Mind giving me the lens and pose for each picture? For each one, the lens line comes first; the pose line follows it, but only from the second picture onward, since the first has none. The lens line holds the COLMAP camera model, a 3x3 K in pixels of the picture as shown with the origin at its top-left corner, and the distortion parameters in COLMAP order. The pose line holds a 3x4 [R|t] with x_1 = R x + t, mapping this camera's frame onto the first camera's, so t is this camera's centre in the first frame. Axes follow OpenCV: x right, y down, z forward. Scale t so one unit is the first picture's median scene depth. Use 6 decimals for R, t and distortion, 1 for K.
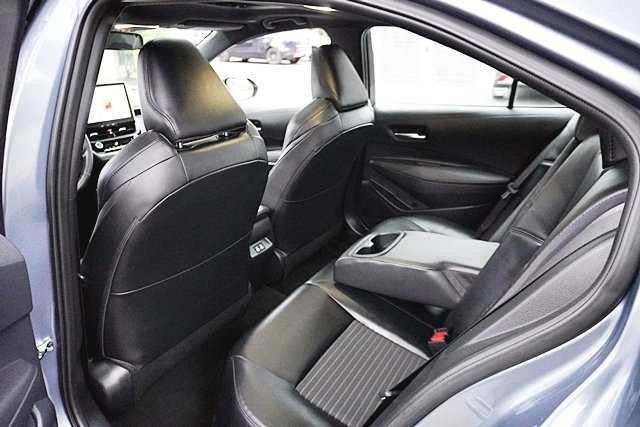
lens RADIAL K [[427.1, 0, 318.4], [0, 427.1, 212.1], [0, 0, 1]] dist [-0.035851, 0.027380]
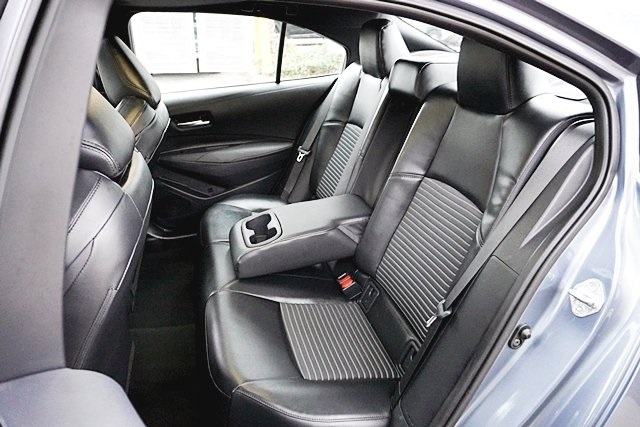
lens RADIAL K [[427.1, 0, 317.9], [0, 427.1, 214.0], [0, 0, 1]] dist [-0.035851, 0.027380]
pose [[0.706458, -0.310537, 0.635991, -0.305388], [0.279094, 0.948017, 0.152874, -0.058062], [-0.650403, 0.069502, 0.756403, 0.099437]]
